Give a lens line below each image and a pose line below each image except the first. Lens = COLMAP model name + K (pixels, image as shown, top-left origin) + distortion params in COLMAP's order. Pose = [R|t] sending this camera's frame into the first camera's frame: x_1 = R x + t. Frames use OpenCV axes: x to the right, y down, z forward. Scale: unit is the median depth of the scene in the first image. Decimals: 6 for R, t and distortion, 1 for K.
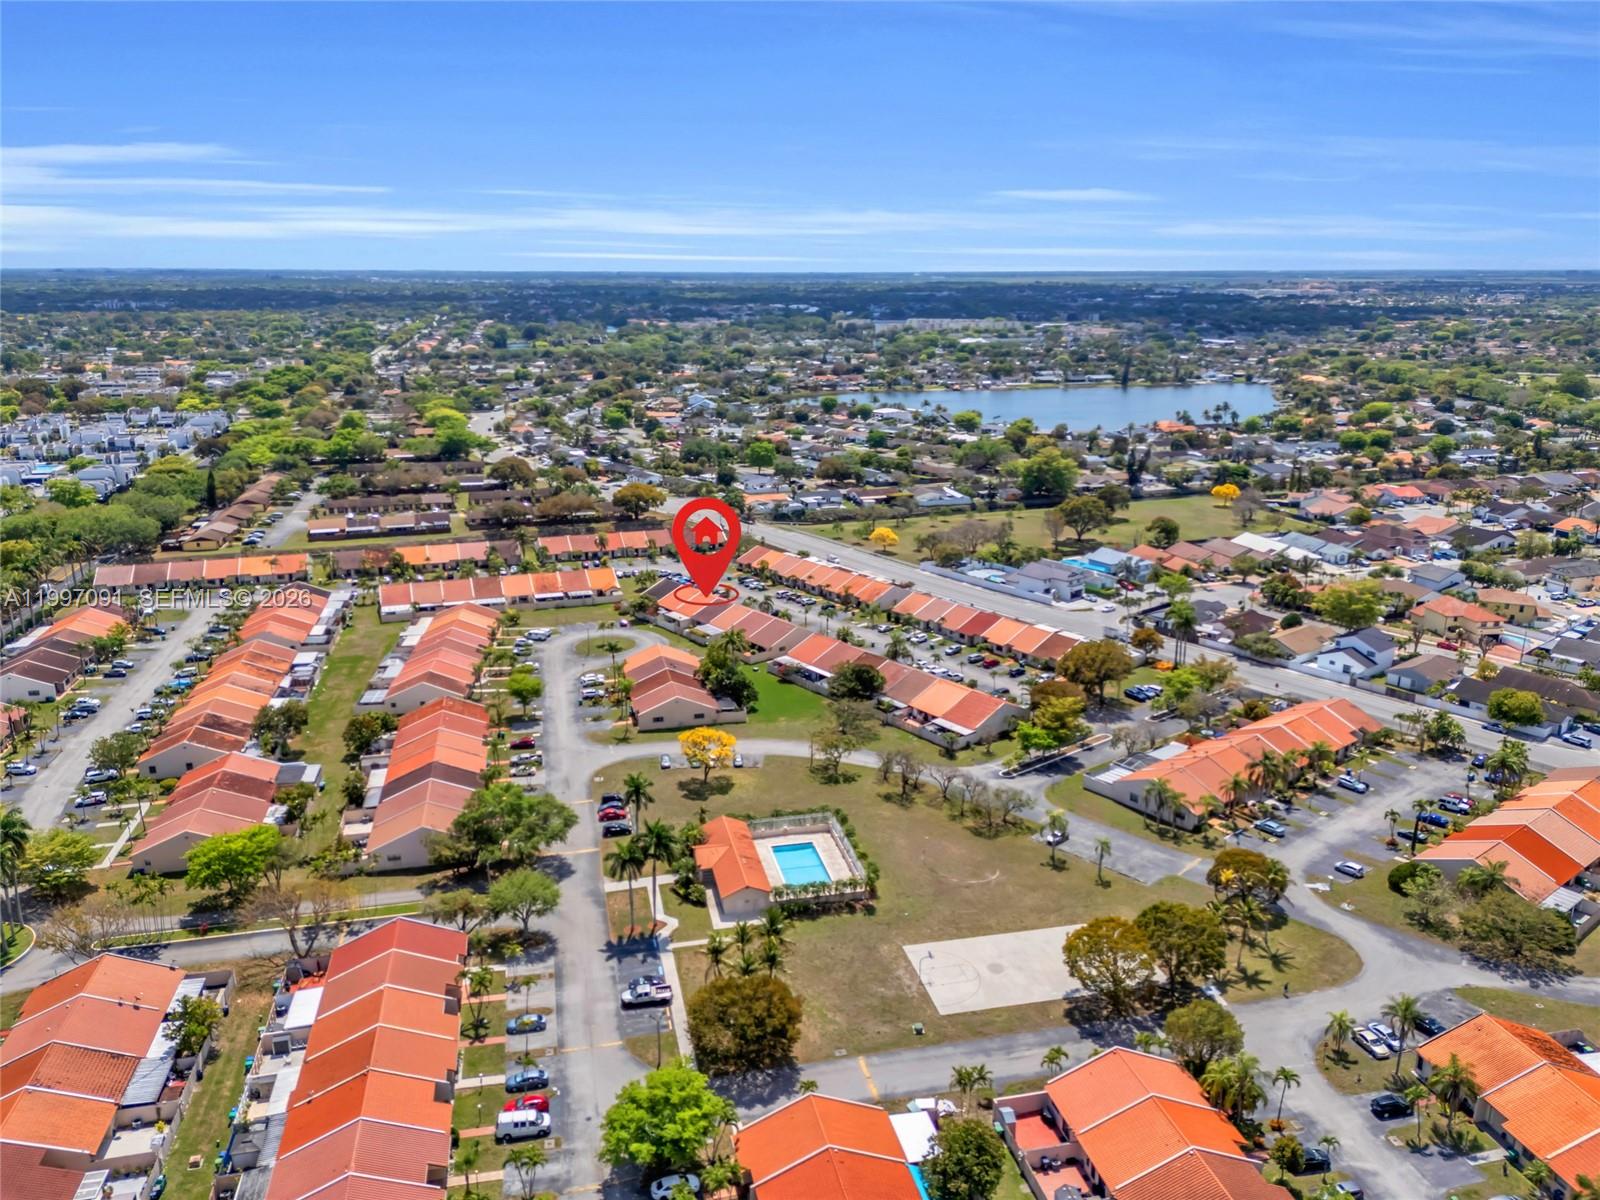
lens RADIAL K [[1172.6, 0, 800.0], [0, 1172.6, 600.0], [0, 0, 1]] dist [0.062183, -0.049015]
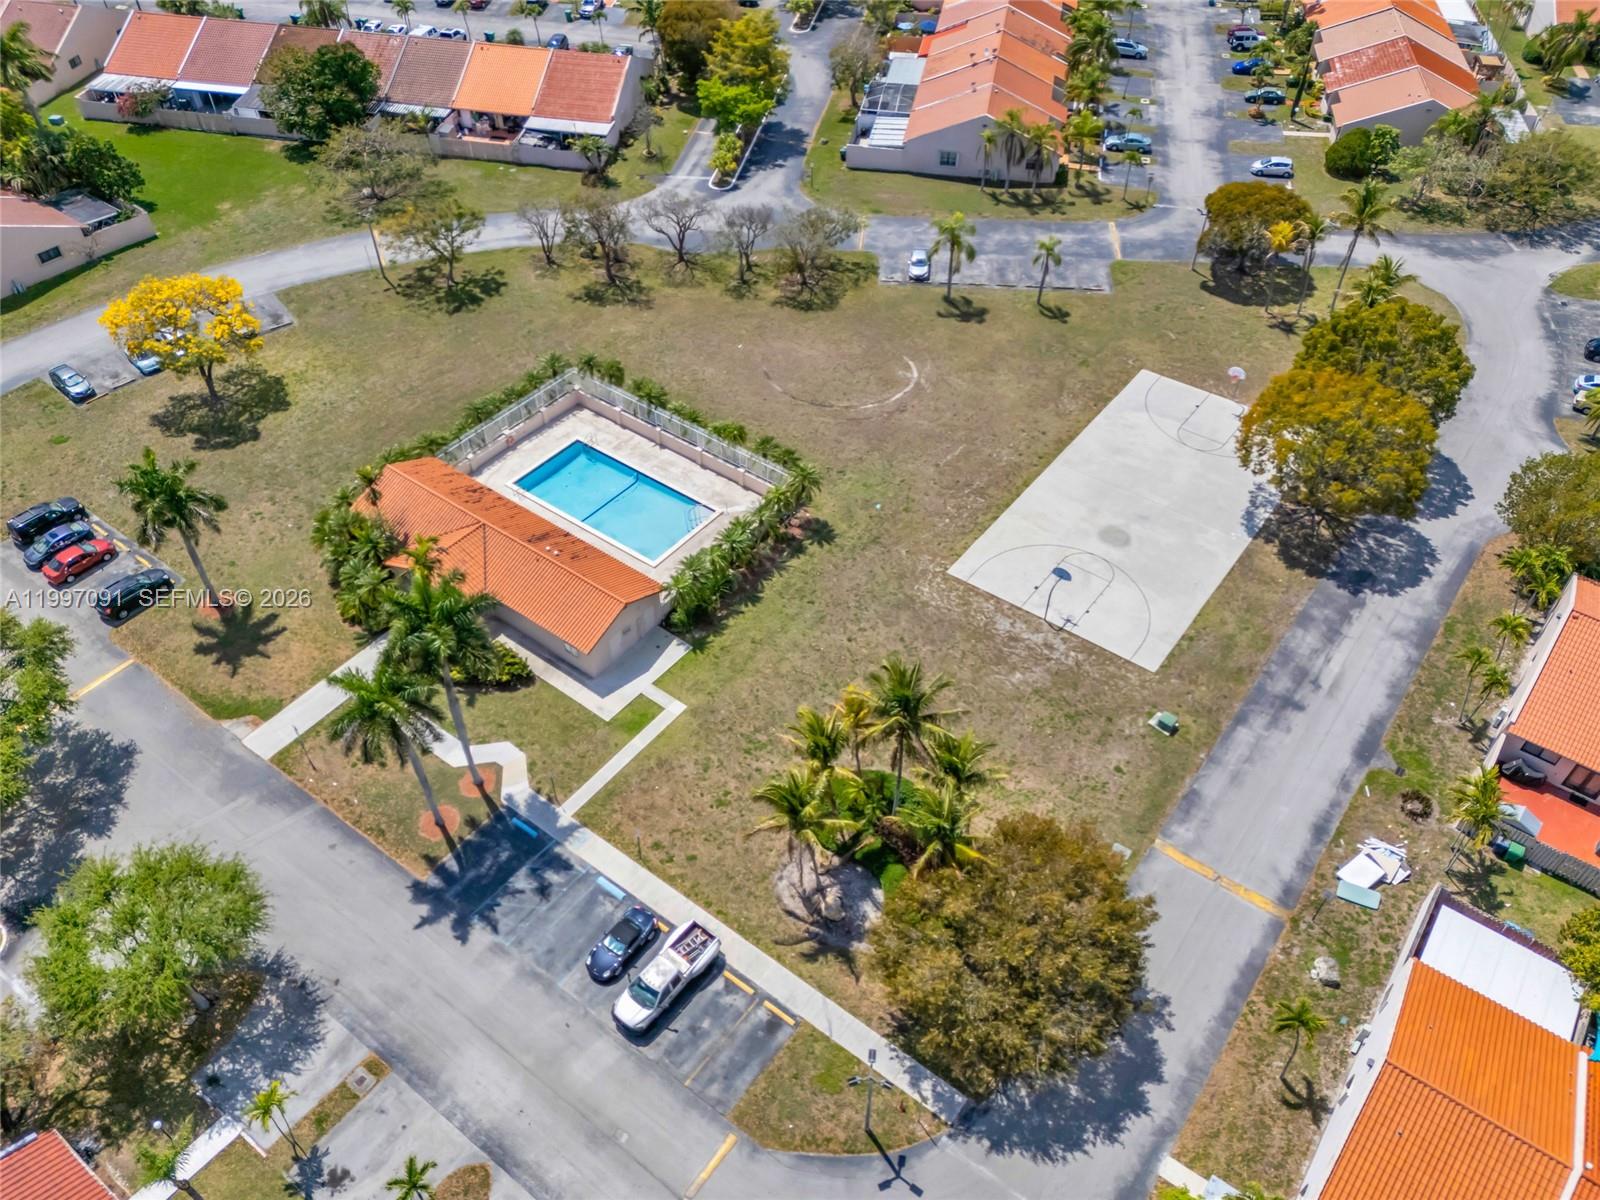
lens RADIAL K [[1172.6, 0, 800.0], [0, 1172.6, 600.0], [0, 0, 1]] dist [0.062183, -0.049015]
pose [[0.758469, -0.458328, 0.463315, -0.148977], [0.169025, 0.824939, 0.539357, 0.010812], [-0.629409, -0.330774, 0.703159, 0.485322]]
